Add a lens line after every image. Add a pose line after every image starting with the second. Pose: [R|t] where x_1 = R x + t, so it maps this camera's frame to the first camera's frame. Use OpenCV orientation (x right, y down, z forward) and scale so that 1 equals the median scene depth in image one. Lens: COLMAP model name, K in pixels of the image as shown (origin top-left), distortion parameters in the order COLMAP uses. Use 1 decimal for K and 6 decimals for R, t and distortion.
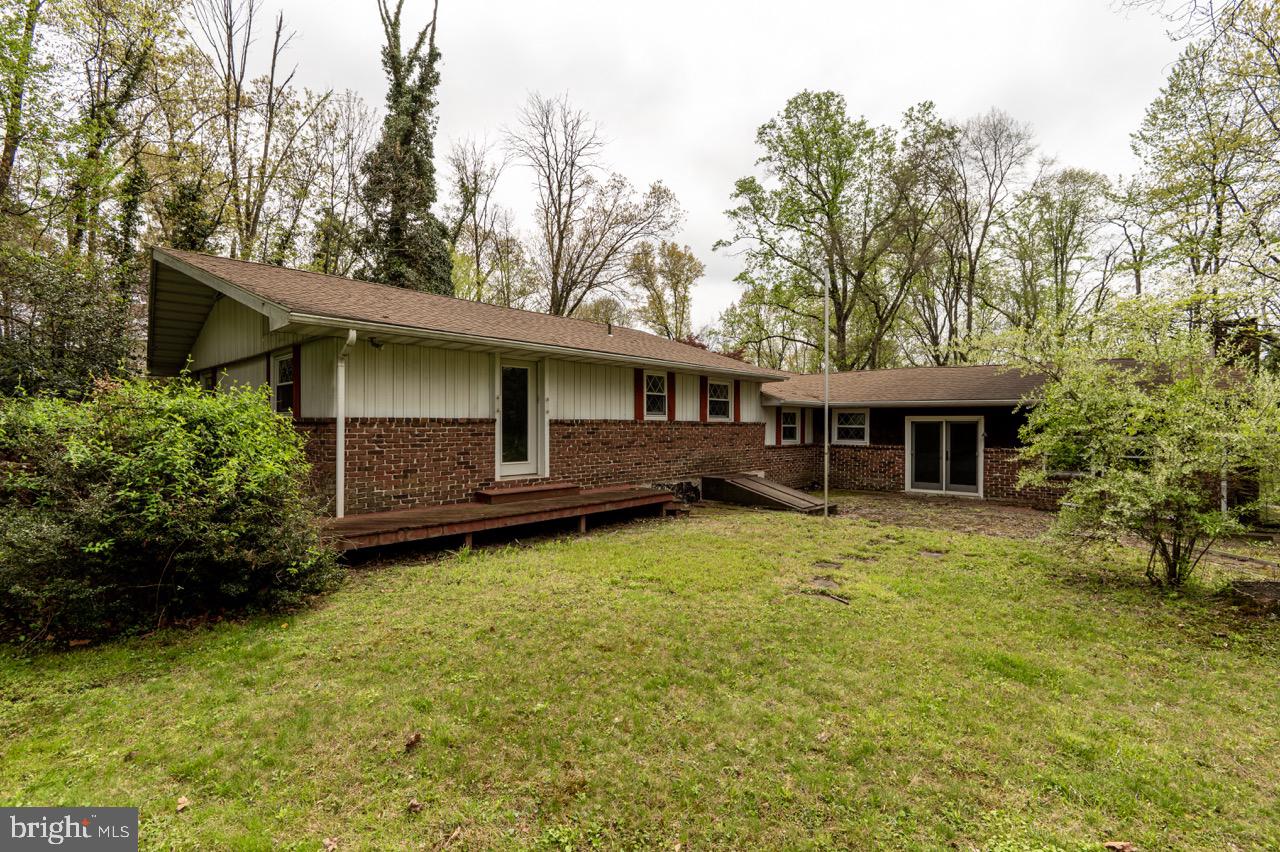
lens RADIAL K [[596.9, 0, 640.0], [0, 596.9, 426.0], [0, 0, 1]] dist [-0.004958, -0.012119]
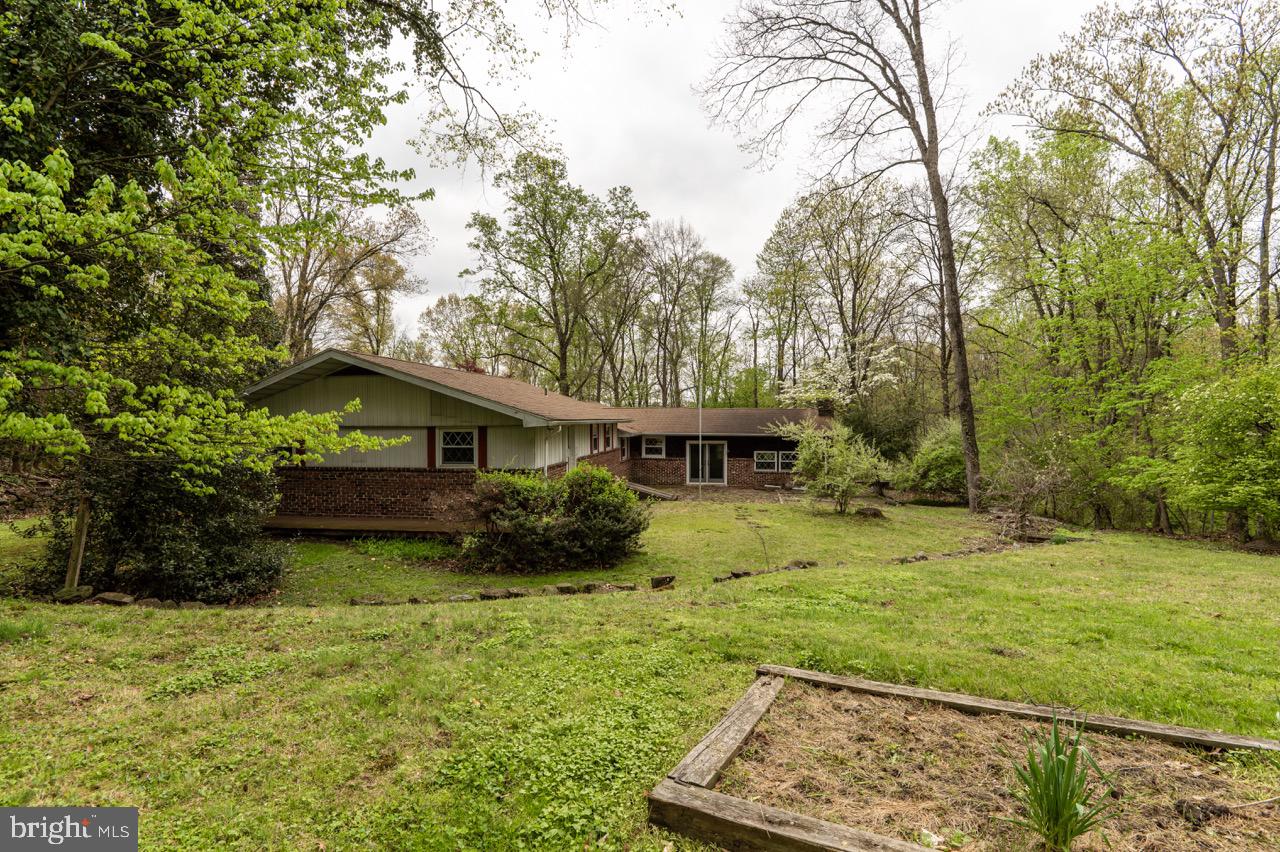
lens RADIAL K [[596.9, 0, 640.0], [0, 596.9, 426.0], [0, 0, 1]] dist [-0.004958, -0.012119]
pose [[0.836545, -0.011460, 0.547778, -0.347106], [0.003962, 0.999882, 0.014868, -0.048464], [-0.547884, -0.010268, 0.836491, -0.209223]]
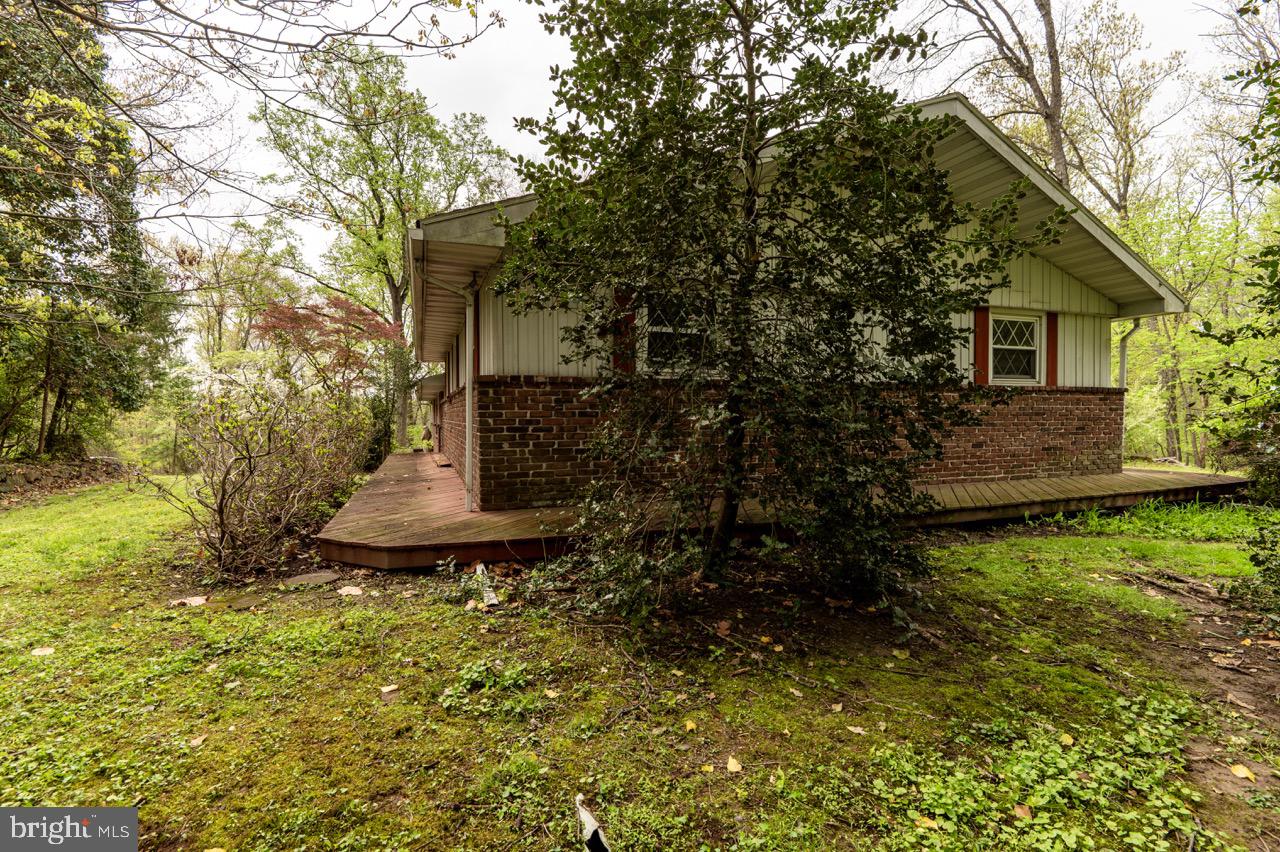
lens RADIAL K [[596.9, 0, 640.0], [0, 596.9, 426.0], [0, 0, 1]] dist [-0.004958, -0.012119]
pose [[0.468567, -0.015374, 0.883294, -0.535349], [0.003761, 0.999874, 0.015408, 0.010360], [-0.883420, -0.003897, 0.468566, 0.347393]]
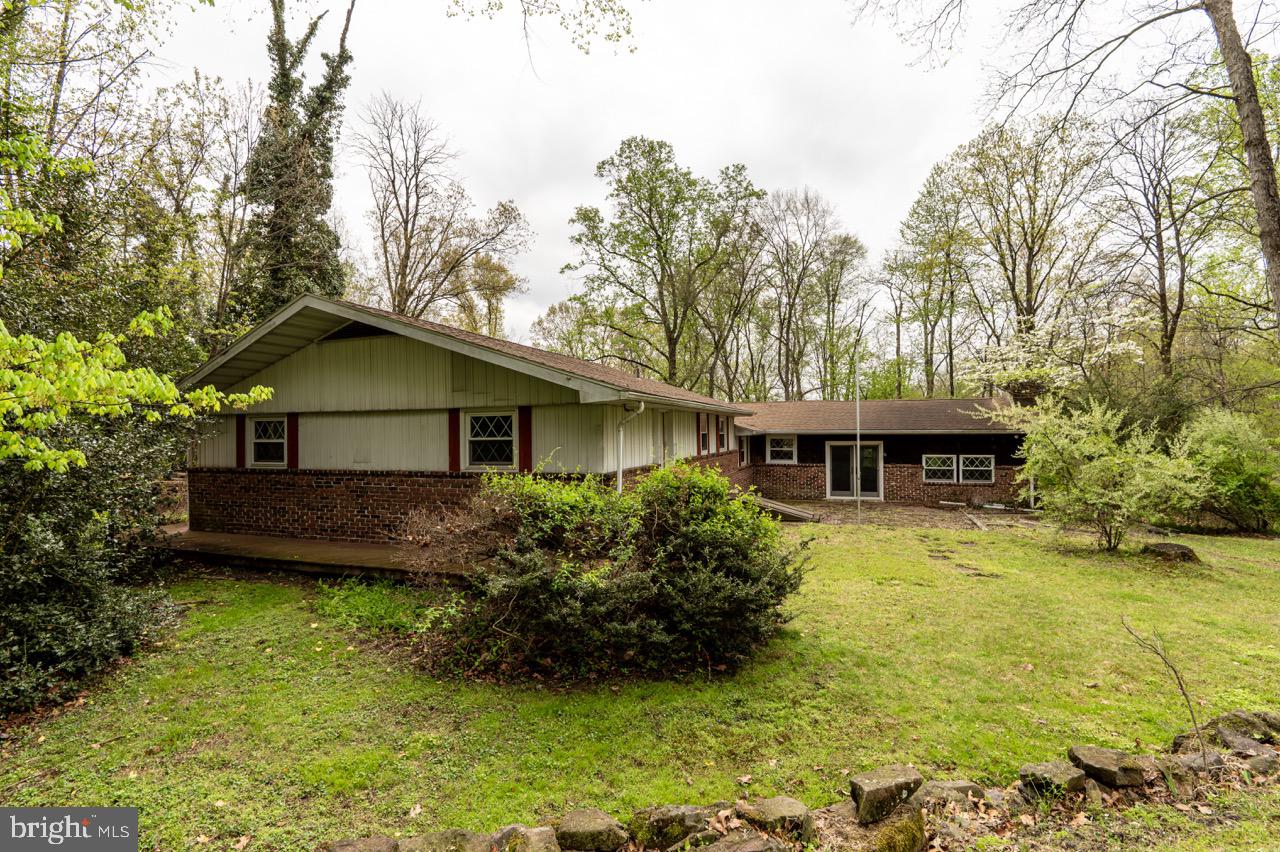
lens RADIAL K [[593.5, 0, 640.0], [0, 593.5, 426.0], [0, 0, 1]] dist [0.002093, -0.012566]
pose [[0.925278, -0.010129, 0.379154, -0.243015], [0.013388, 0.999893, -0.005961, -0.027169], [-0.379053, 0.010591, 0.925314, -0.030383]]
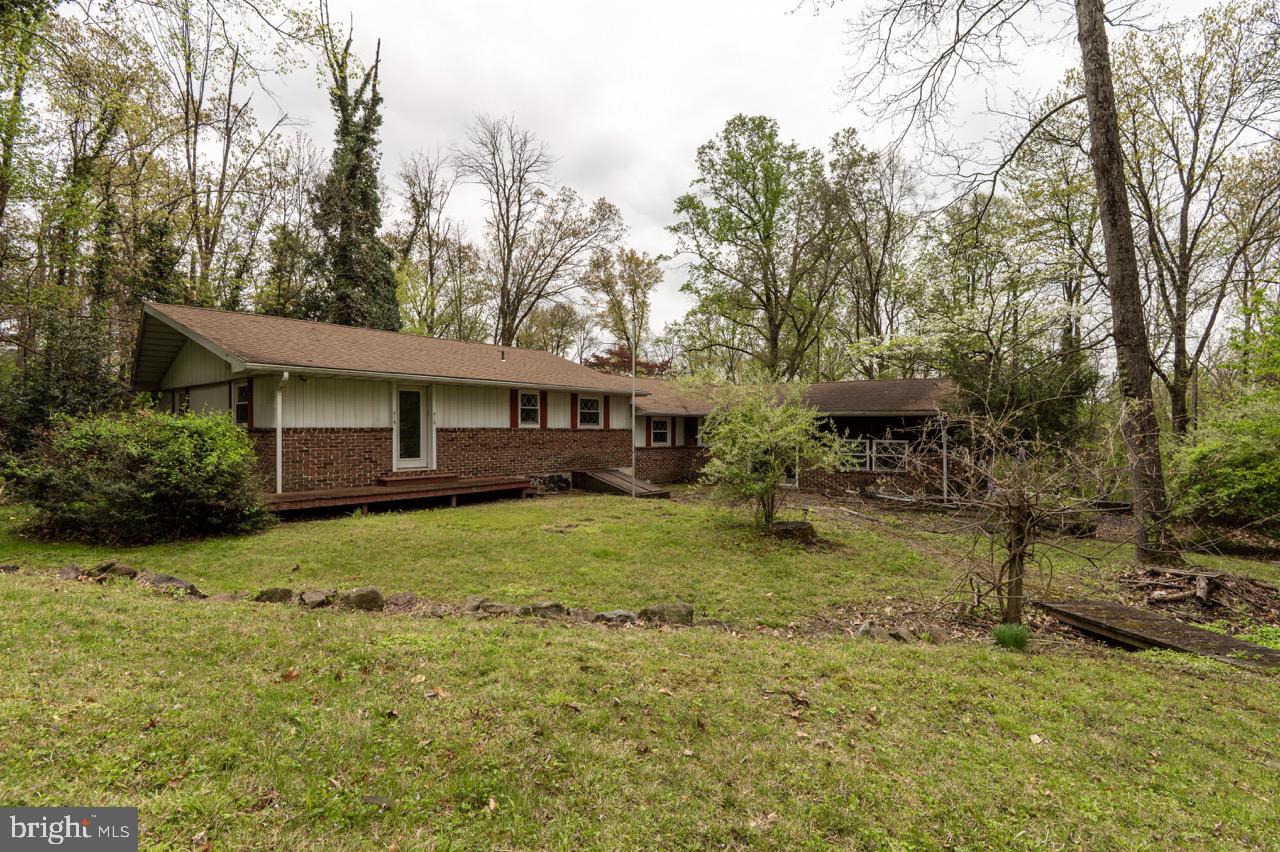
lens RADIAL K [[616.9, 0, 641.2], [0, 616.9, 435.8], [0, 0, 1]] dist [-0.001087, -0.014967]
pose [[0.999362, 0.001496, 0.035671, 0.099732], [-0.001949, 0.999918, 0.012656, -0.004252], [-0.035649, -0.012717, 0.999283, -0.165259]]
